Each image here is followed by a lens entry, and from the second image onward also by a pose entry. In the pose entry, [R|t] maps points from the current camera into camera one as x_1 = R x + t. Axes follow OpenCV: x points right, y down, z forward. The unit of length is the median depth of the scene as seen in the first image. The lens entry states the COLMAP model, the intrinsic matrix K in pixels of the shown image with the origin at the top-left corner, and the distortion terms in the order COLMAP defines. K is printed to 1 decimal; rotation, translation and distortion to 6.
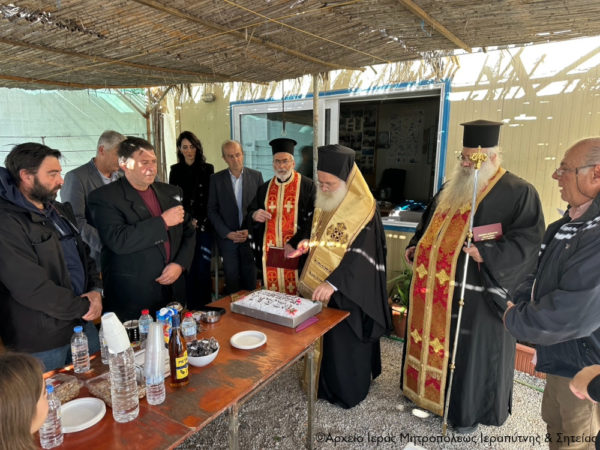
lens RADIAL K [[429.0, 0, 290.8], [0, 429.0, 231.0], [0, 0, 1]] dist [0.063210, -0.104699]
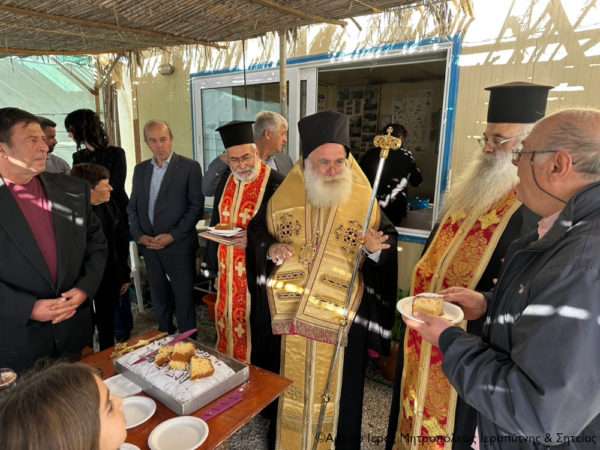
lens RADIAL K [[435.9, 0, 298.5], [0, 435.9, 223.3], [0, 0, 1]] dist [0.030389, -0.035902]
pose [[0.999913, 0.009877, -0.008705, 0.100363], [-0.009809, 0.999921, 0.007843, -0.038309], [0.008782, -0.007757, 0.999931, 0.247980]]
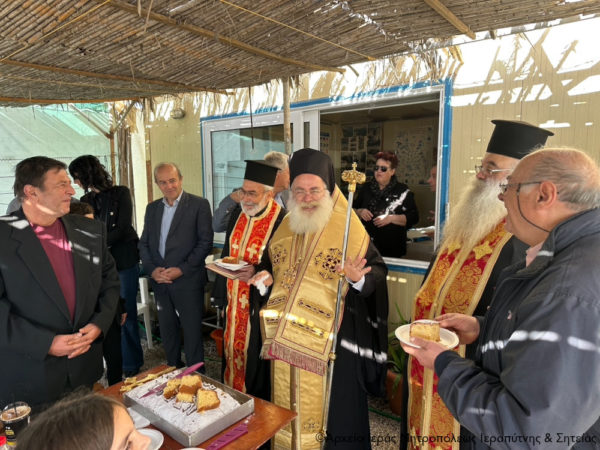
lens RADIAL K [[433.2, 0, 300.3], [0, 433.2, 213.6], [0, 0, 1]] dist [0.080961, -0.115327]
pose [[0.999598, -0.010567, -0.026312, 0.109312], [0.008103, 0.995719, -0.092074, -0.038642], [0.027172, 0.091823, 0.995405, 0.221016]]
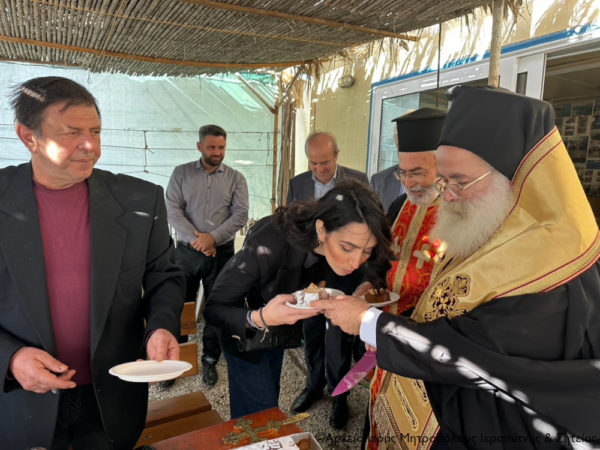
lens RADIAL K [[436.1, 0, 300.0], [0, 436.1, 225.0], [0, 0, 1]] dist [0.042190, -0.048155]
pose [[0.916453, 0.076878, -0.392689, 0.070368], [-0.100864, 0.994064, -0.040784, -0.039126], [0.387222, 0.076985, 0.918767, 0.437315]]
